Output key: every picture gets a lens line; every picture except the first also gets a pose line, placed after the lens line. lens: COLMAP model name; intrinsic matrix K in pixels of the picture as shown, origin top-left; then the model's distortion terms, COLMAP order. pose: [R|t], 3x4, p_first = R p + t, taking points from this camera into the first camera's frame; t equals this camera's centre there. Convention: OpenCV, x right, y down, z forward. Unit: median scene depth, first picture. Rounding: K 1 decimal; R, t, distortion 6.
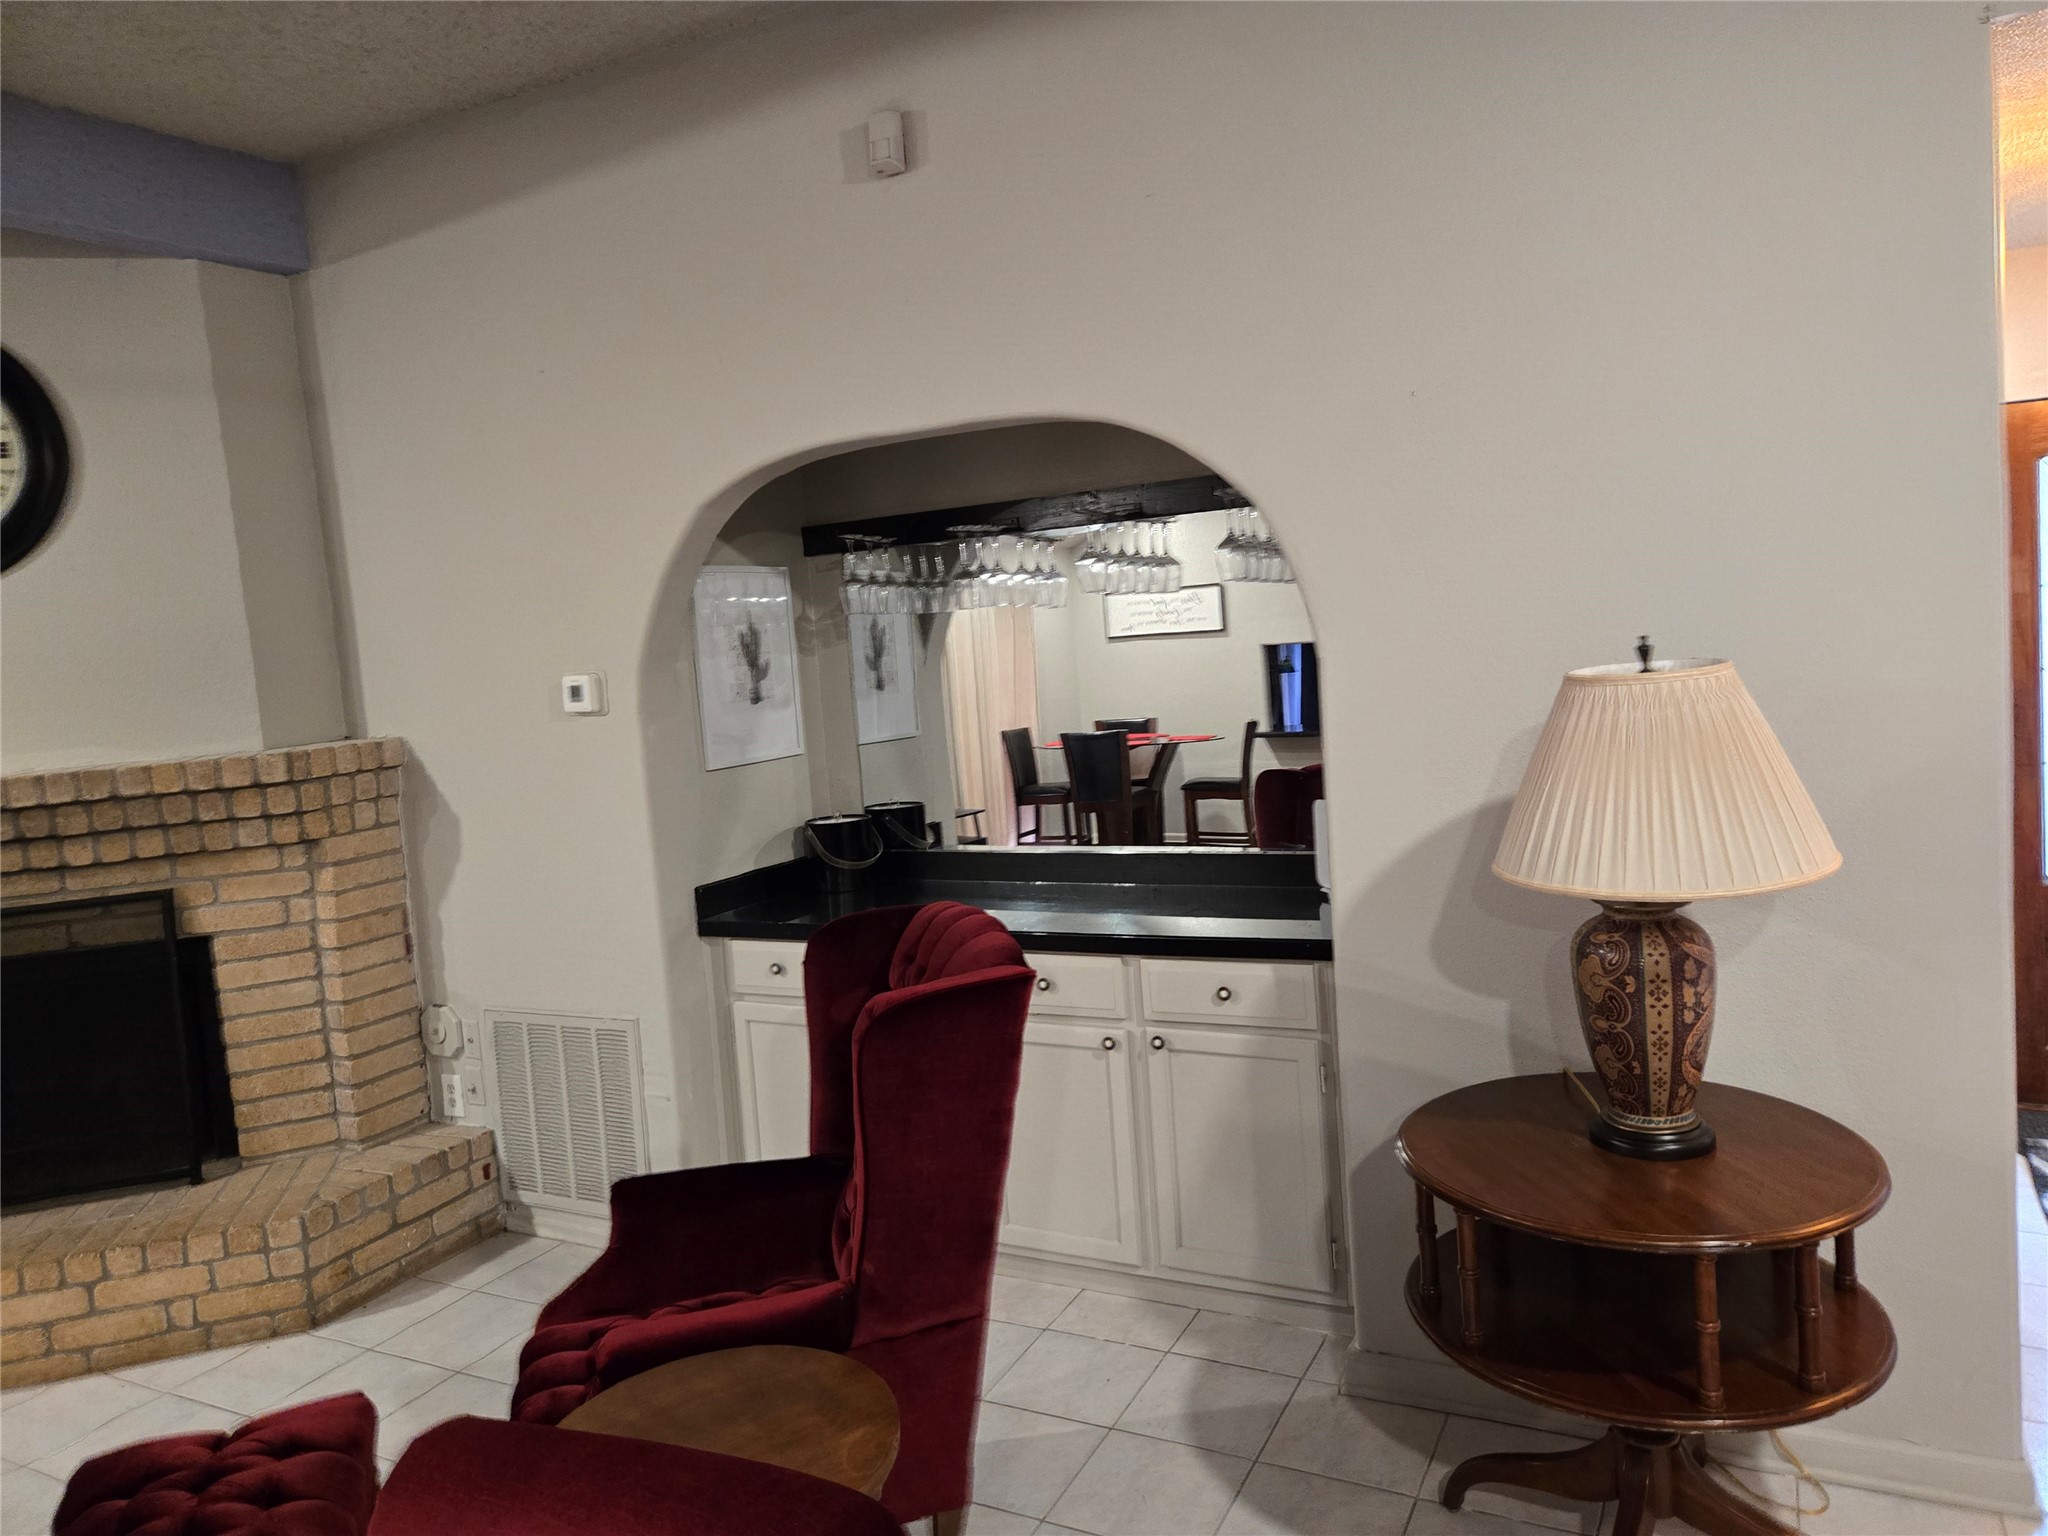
lens RADIAL K [[1414.1, 0, 1004.1], [0, 1414.1, 737.2], [0, 0, 1]] dist [0.068988, -0.070924]
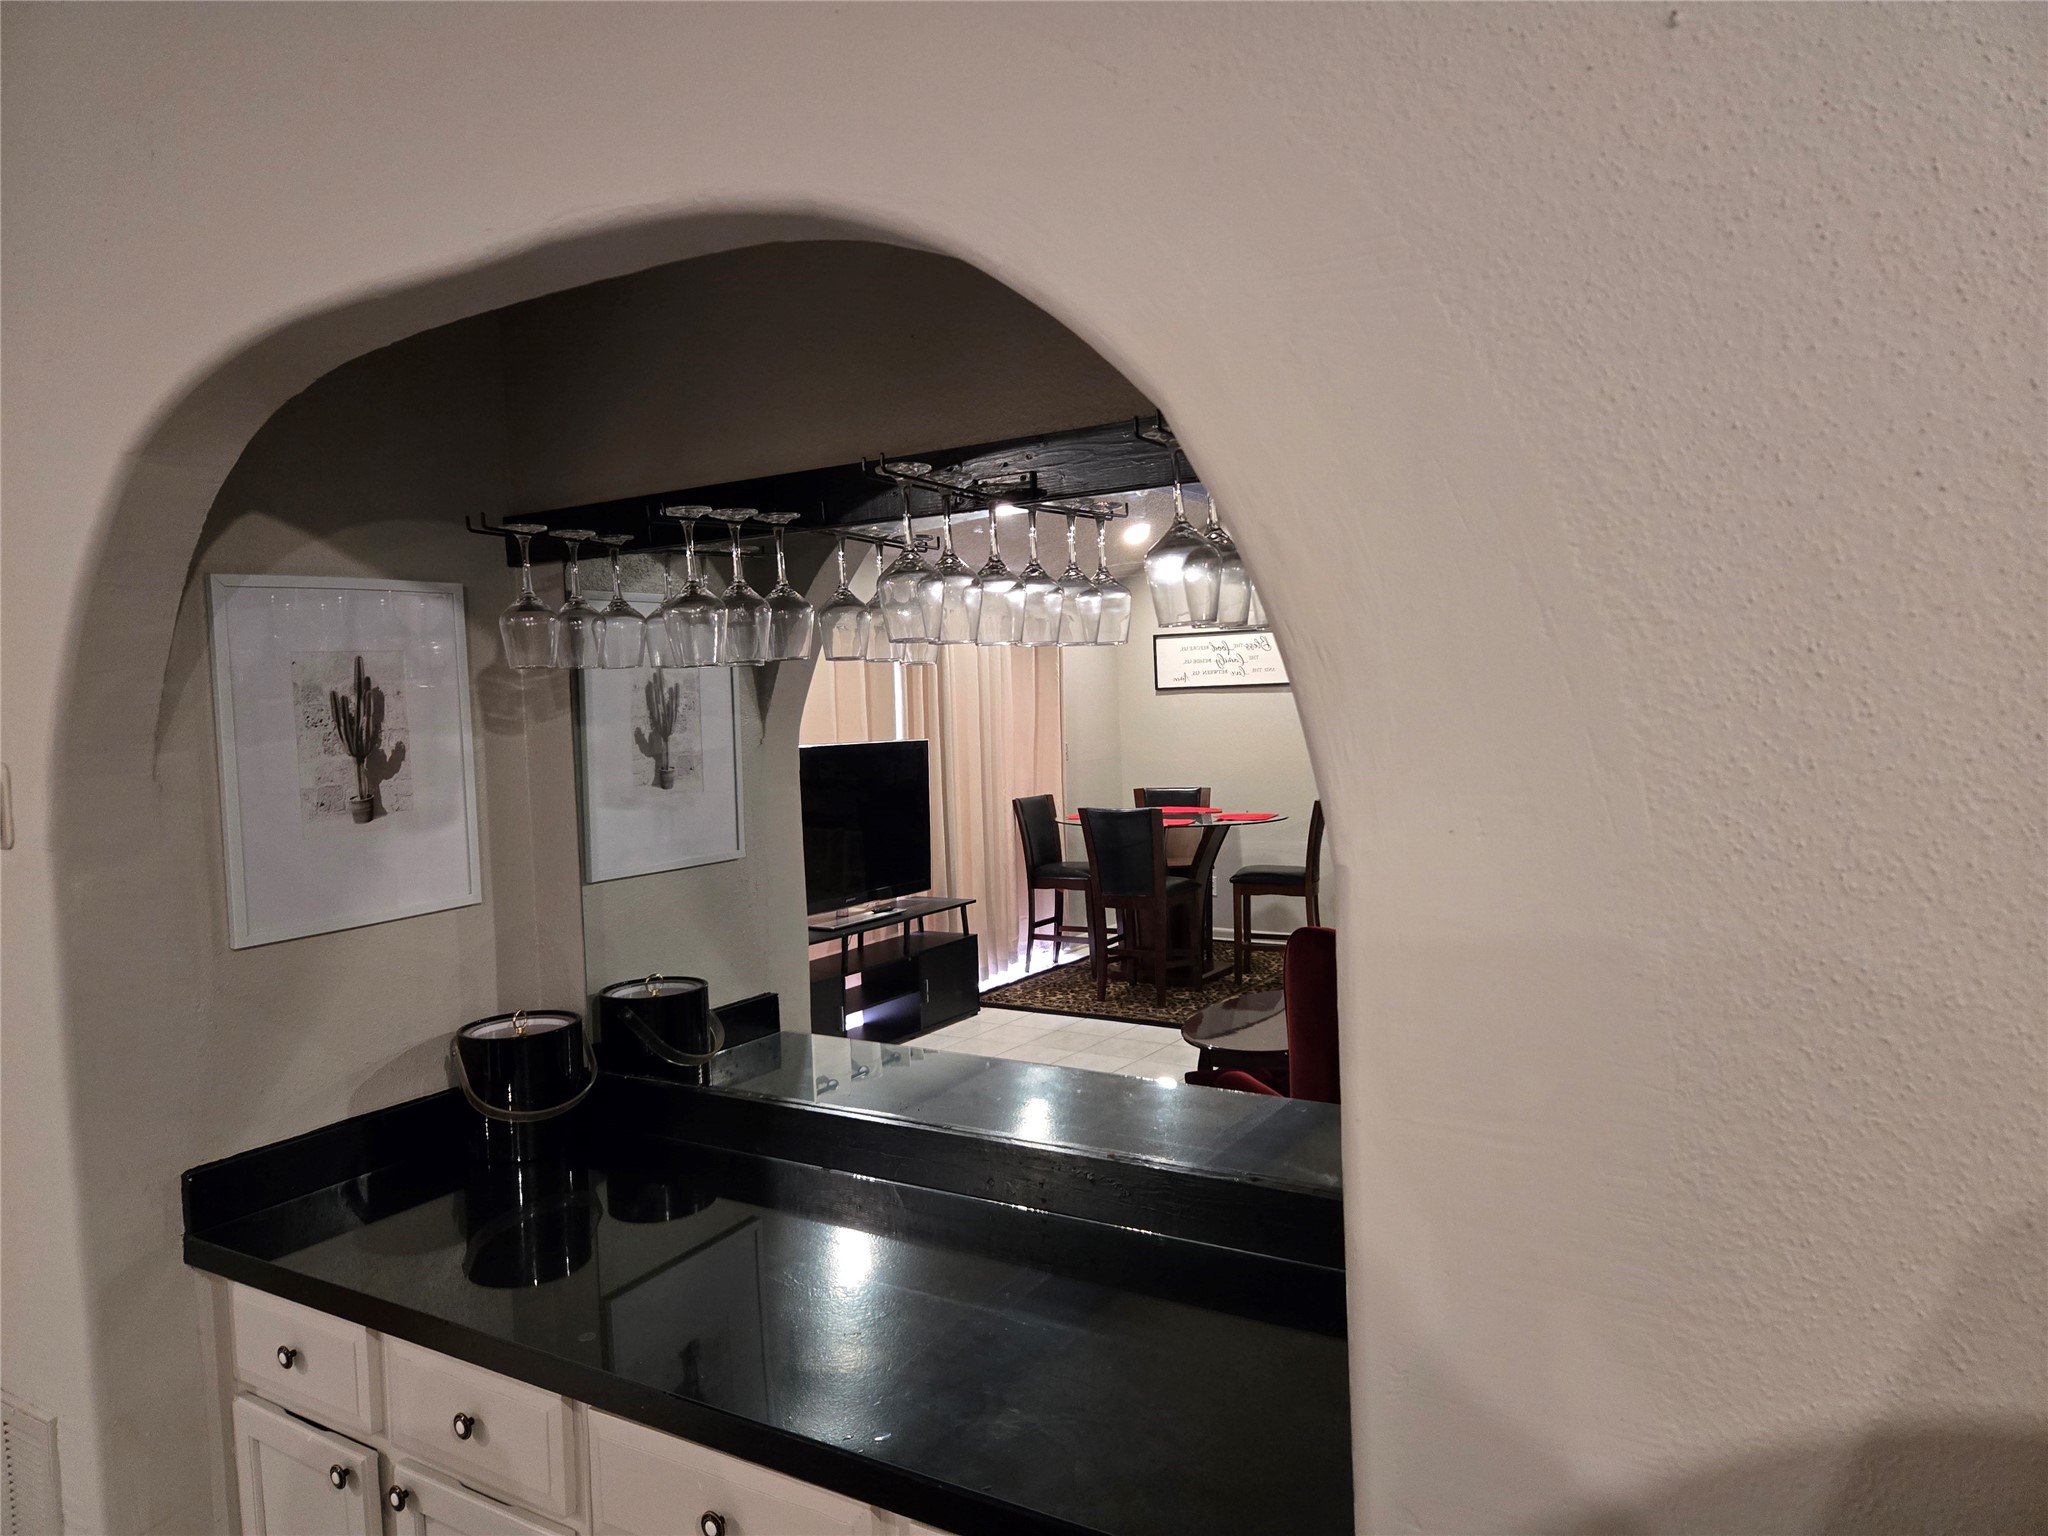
lens RADIAL K [[1414.1, 0, 1004.1], [0, 1414.1, 737.2], [0, 0, 1]] dist [0.068988, -0.070924]
pose [[0.997184, 0.034696, -0.066485, 0.051613], [-0.036299, 0.999075, -0.023054, -0.023890], [0.065624, 0.025402, 0.997521, 0.201548]]
